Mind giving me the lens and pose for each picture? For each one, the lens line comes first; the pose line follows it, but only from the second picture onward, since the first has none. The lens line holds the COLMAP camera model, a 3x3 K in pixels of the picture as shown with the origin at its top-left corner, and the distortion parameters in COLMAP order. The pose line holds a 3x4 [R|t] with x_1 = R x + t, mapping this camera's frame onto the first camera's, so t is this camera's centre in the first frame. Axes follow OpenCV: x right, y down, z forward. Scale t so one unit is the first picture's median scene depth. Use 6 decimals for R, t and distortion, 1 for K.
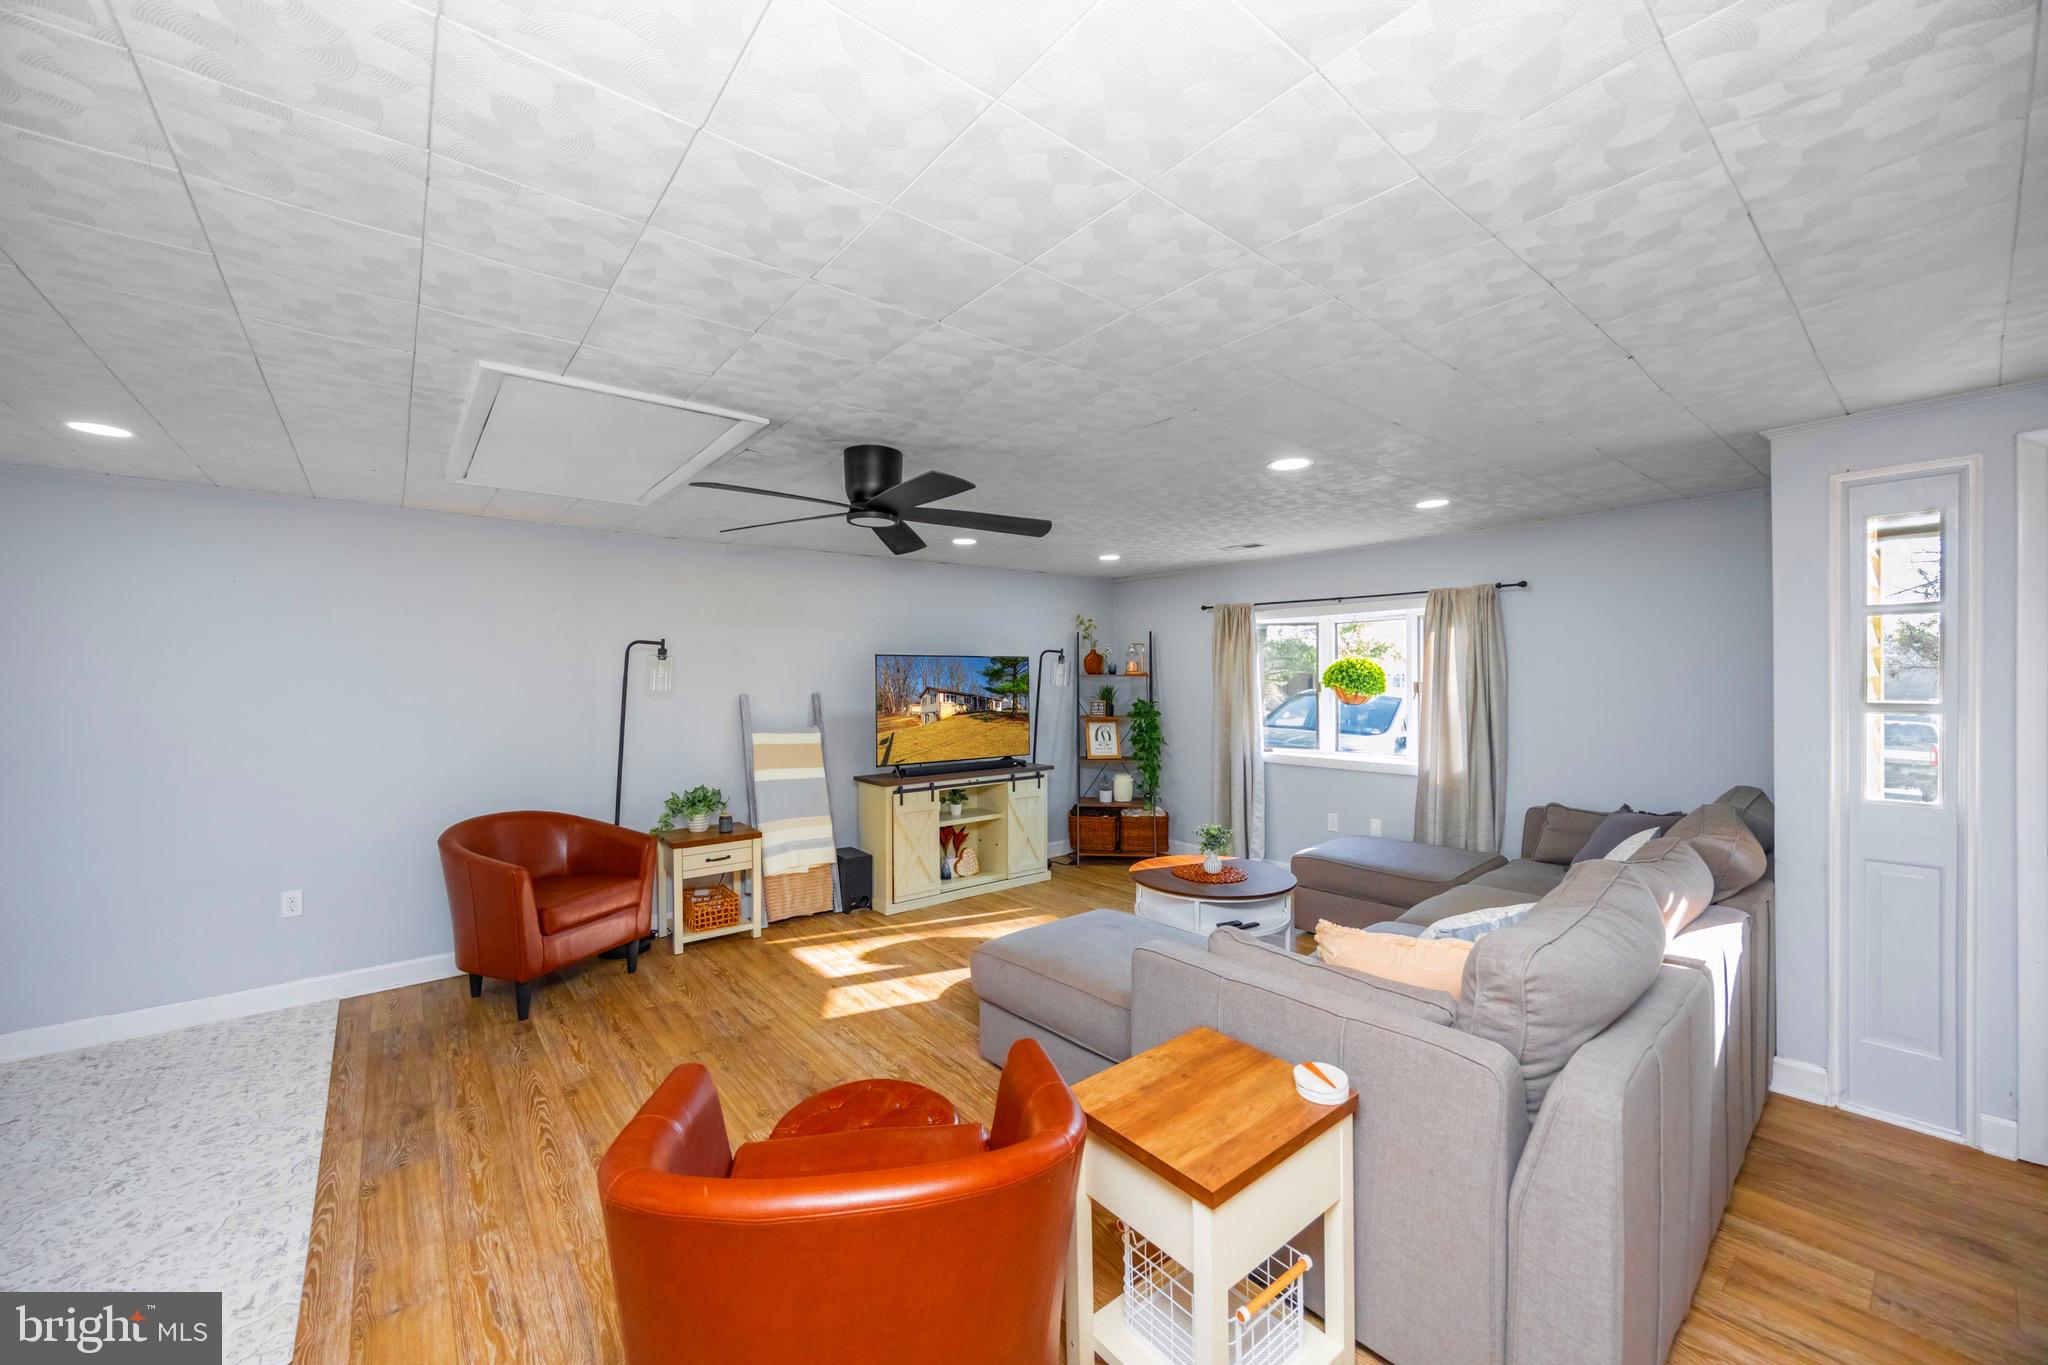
lens RADIAL K [[779.4, 0, 1010.8], [0, 779.4, 687.7], [0, 0, 1]] dist [-0.000765, 0.000259]
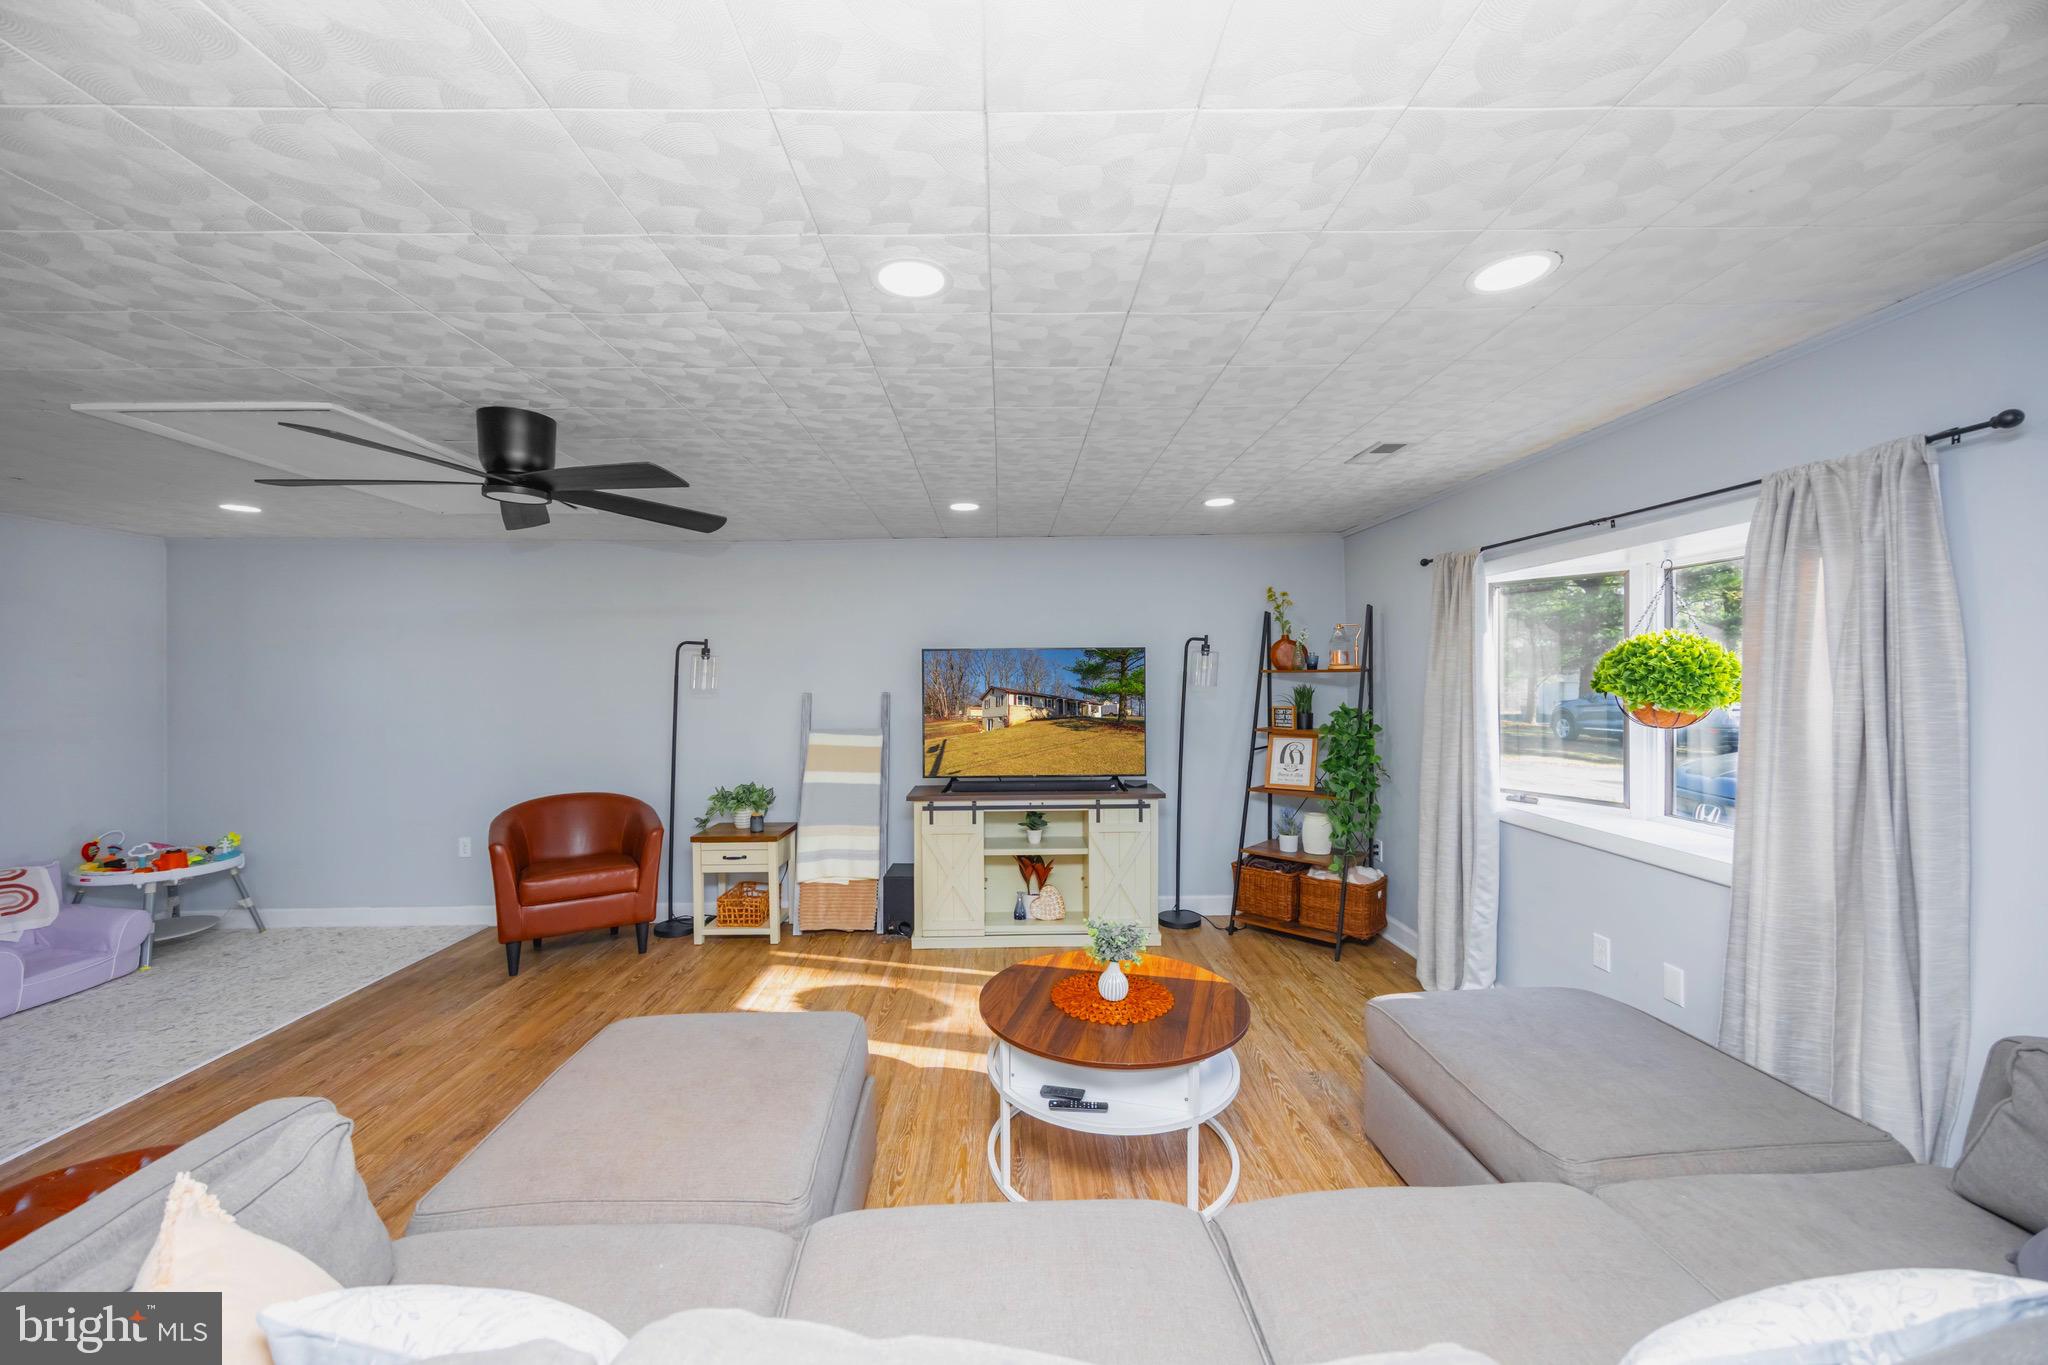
lens RADIAL K [[779.4, 0, 1018.0], [0, 779.4, 687.3], [0, 0, 1]] dist [-0.000765, 0.000259]
pose [[0.793377, 0.008114, -0.608677, 0.434843], [-0.004802, 0.999963, 0.007071, -0.006312], [0.608712, -0.002687, 0.793387, 0.361049]]
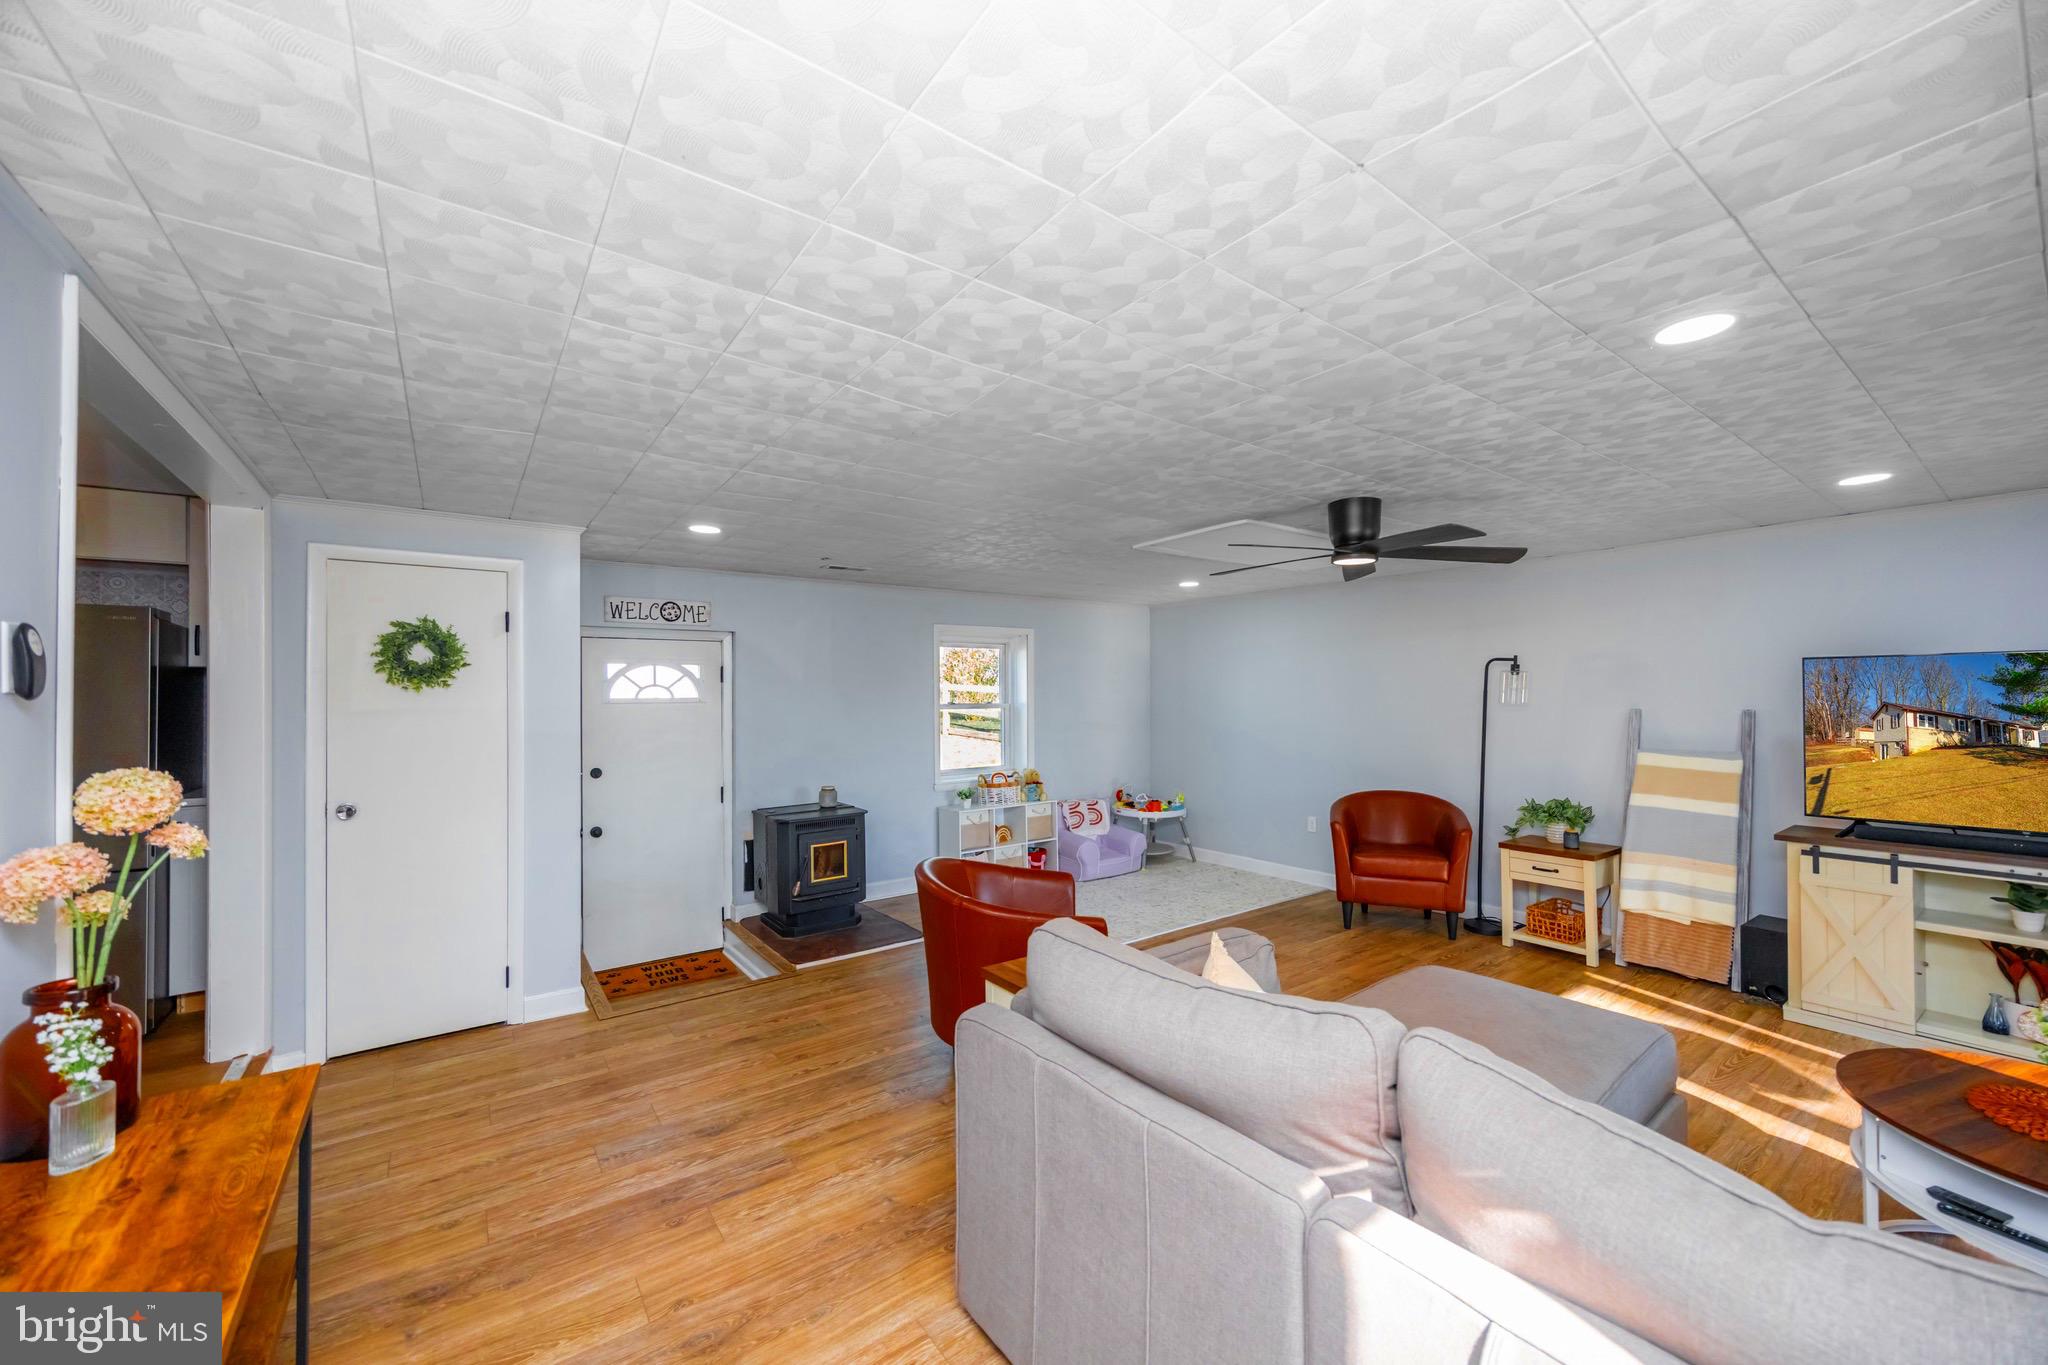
lens RADIAL K [[779.4, 0, 1031.7], [0, 779.4, 685.7], [0, 0, 1]] dist [-0.000765, 0.000259]
pose [[-0.035662, -0.006268, -0.999344, 0.556229], [-0.004340, 0.999972, -0.006117, -0.009127], [0.999354, 0.004119, -0.035688, 0.308985]]
